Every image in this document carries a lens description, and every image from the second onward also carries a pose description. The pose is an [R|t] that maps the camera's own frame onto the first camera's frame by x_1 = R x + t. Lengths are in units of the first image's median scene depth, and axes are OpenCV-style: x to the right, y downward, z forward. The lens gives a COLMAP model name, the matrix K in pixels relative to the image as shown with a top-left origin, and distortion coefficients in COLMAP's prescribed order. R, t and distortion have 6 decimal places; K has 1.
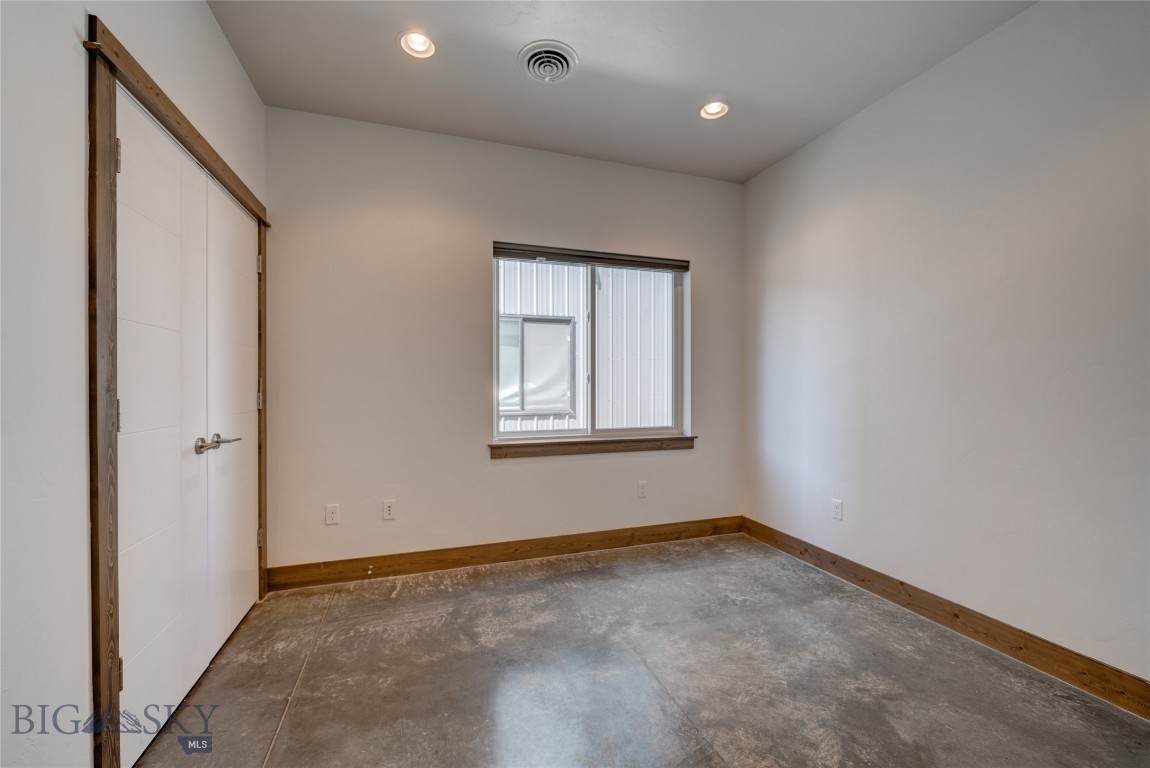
lens RADIAL K [[458.1, 0, 570.7], [0, 458.1, 383.1], [0, 0, 1]] dist [0.001819, 0.000050]
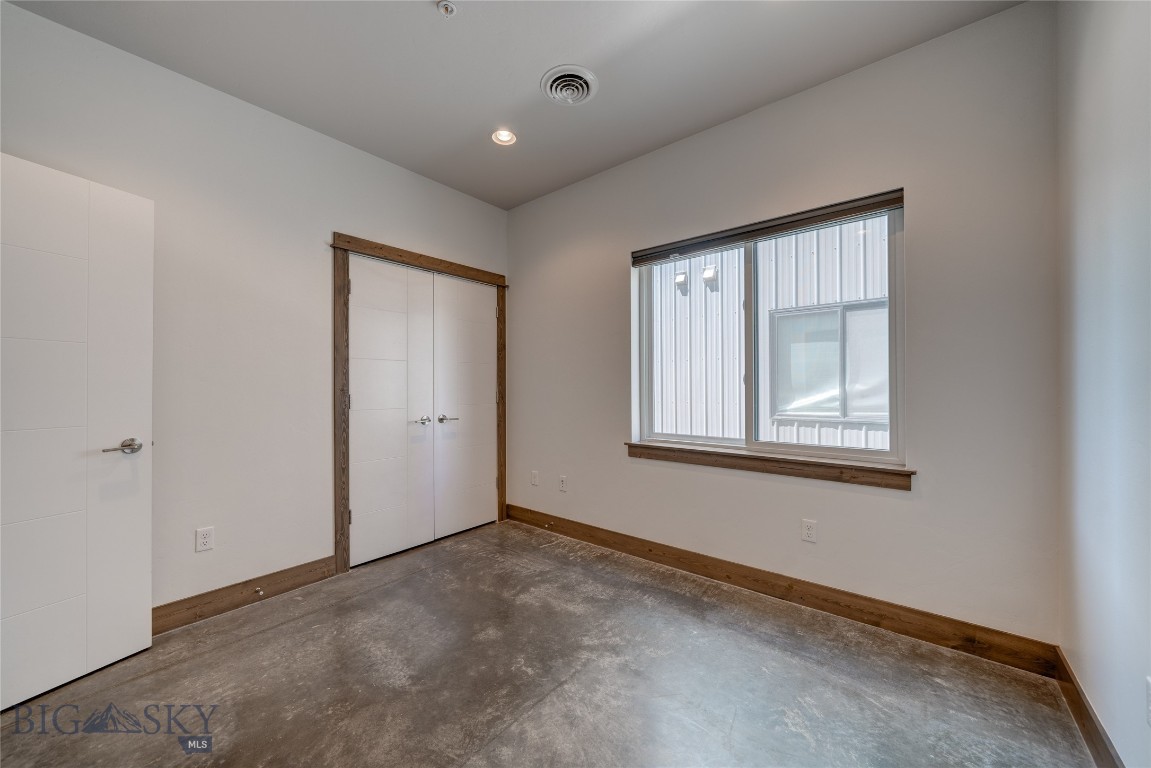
lens RADIAL K [[421.5, 0, 576.1], [0, 421.5, 383.4], [0, 0, 1]] dist [-0.001398, -0.000108]
pose [[0.528380, -0.006883, -0.848980, 0.627665], [0.005164, 0.999975, -0.004893, -0.000653], [0.848992, -0.001799, 0.528402, 0.395077]]
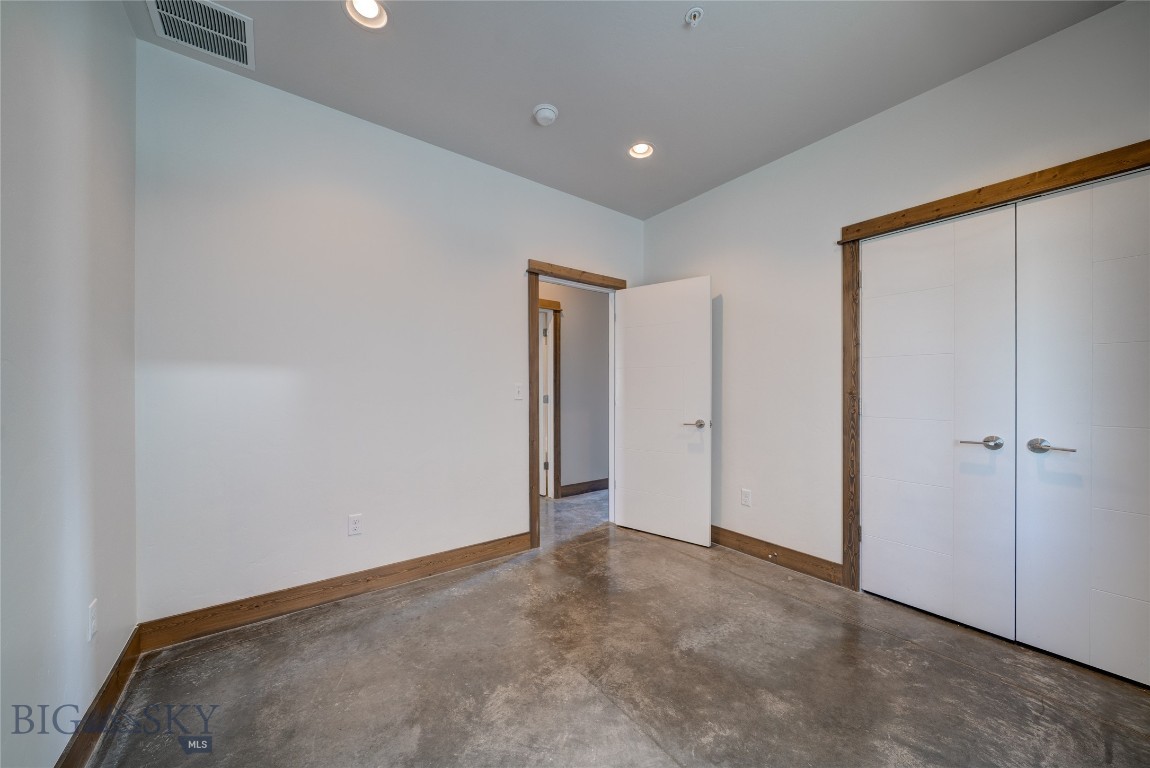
lens RADIAL K [[403.7, 0, 566.2], [0, 403.7, 391.4], [0, 0, 1]] dist [0.000665, 0.000022]
pose [[-0.955402, 0.002270, -0.295299, 0.366961], [0.001153, 0.999992, 0.003958, -0.001547], [0.295305, 0.003441, -0.955397, 1.076953]]
